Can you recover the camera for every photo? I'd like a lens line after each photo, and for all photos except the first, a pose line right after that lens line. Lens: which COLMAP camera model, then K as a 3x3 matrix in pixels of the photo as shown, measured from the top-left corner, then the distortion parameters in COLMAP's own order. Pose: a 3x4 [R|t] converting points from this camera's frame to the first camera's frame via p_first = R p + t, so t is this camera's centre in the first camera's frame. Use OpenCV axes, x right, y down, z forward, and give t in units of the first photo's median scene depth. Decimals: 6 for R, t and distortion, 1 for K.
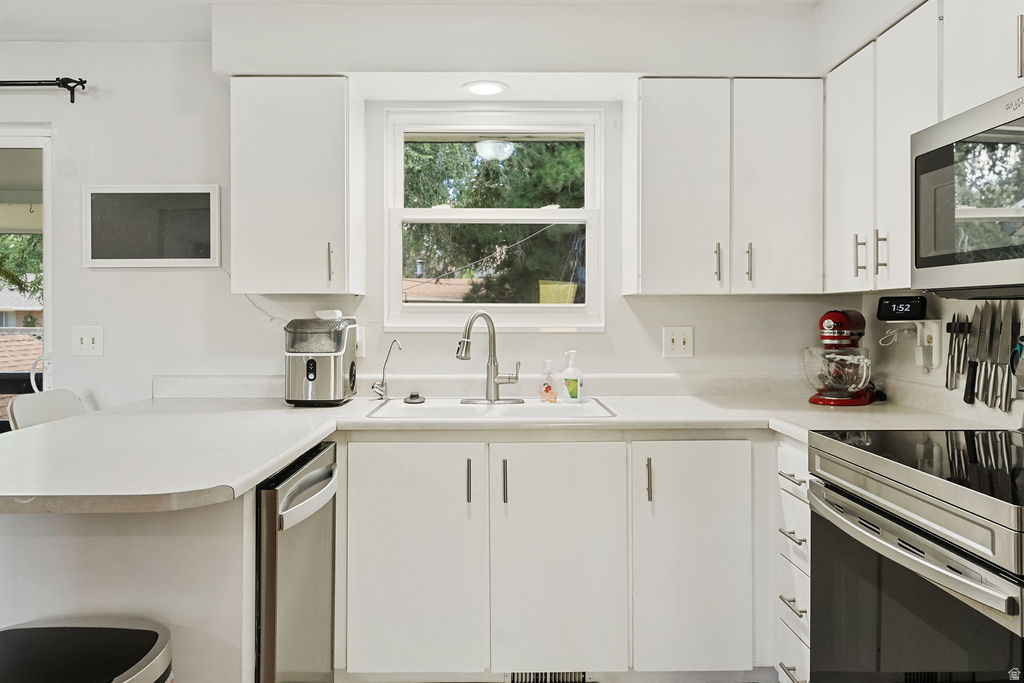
lens RADIAL K [[713.6, 0, 509.3], [0, 713.6, 318.6], [0, 0, 1]] dist [-0.000558, -0.000390]
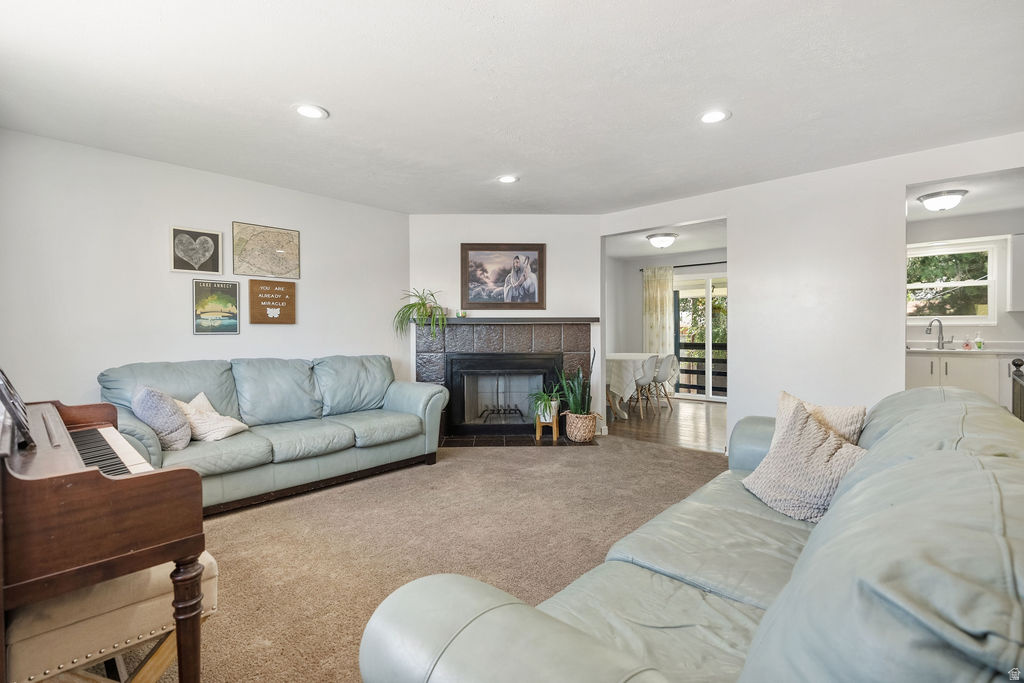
lens RADIAL K [[469.8, 0, 511.5], [0, 469.8, 335.2], [0, 0, 1]] dist [-0.002032, 0.000132]
pose [[0.730549, 0.003369, -0.682852, 0.003546], [-0.001237, 0.999993, 0.003610, 0.053995], [0.682859, -0.001792, 0.730548, -1.633463]]
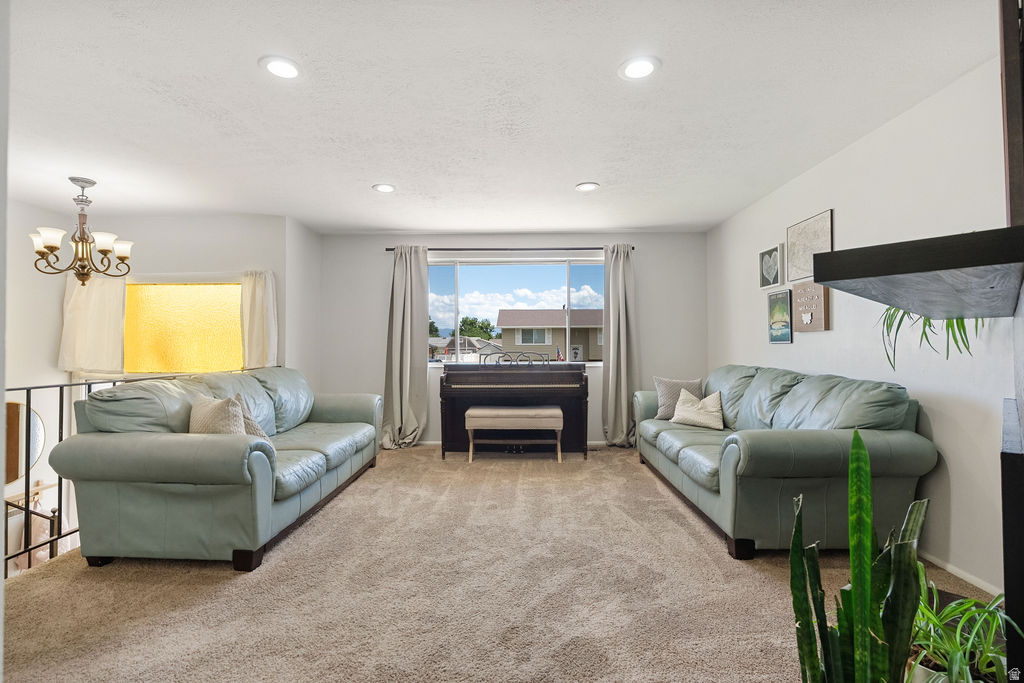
lens RADIAL K [[475.6, 0, 514.5], [0, 475.6, 337.1], [0, 0, 1]] dist [-0.003864, 0.000075]
pose [[-0.999874, 0.004558, 0.015175, -0.751256], [0.004419, 0.999948, -0.009174, 0.048167], [-0.015216, -0.009105, -0.999843, 0.142244]]
